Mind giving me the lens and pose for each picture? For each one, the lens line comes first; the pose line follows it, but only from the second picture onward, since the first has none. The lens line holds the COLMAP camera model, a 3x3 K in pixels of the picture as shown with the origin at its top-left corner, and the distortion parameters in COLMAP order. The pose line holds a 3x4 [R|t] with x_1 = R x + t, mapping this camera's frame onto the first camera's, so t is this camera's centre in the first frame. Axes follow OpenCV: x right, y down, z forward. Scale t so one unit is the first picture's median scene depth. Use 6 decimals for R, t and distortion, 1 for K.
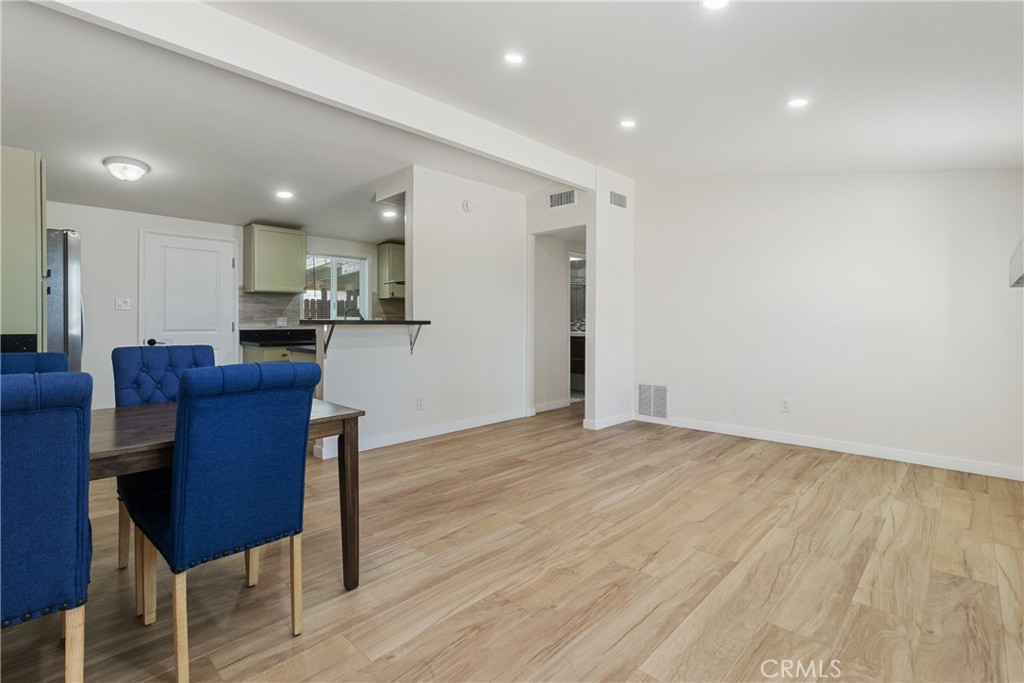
lens RADIAL K [[485.9, 0, 511.4], [0, 485.9, 320.5], [0, 0, 1]] dist [0.002122, 0.000090]
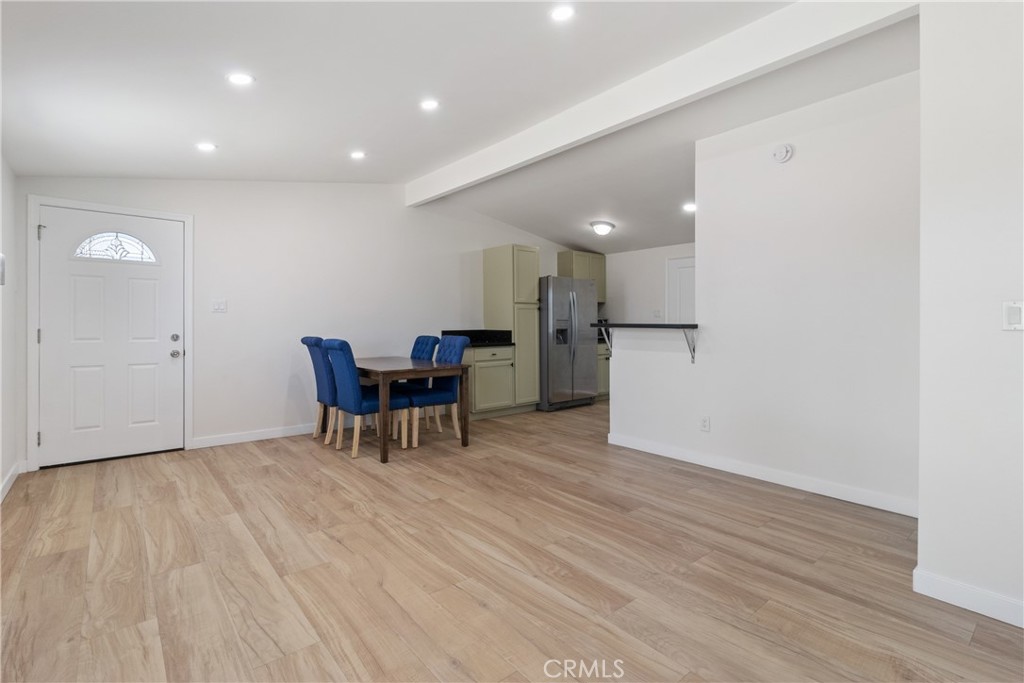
lens RADIAL K [[472.1, 0, 512.5], [0, 472.1, 322.4], [0, 0, 1]] dist [0.000665, -0.000186]
pose [[-0.109021, -0.004840, -0.994028, 1.121369], [-0.003611, 0.999983, -0.004473, 0.002747], [0.994033, 0.003101, -0.109037, 1.300763]]
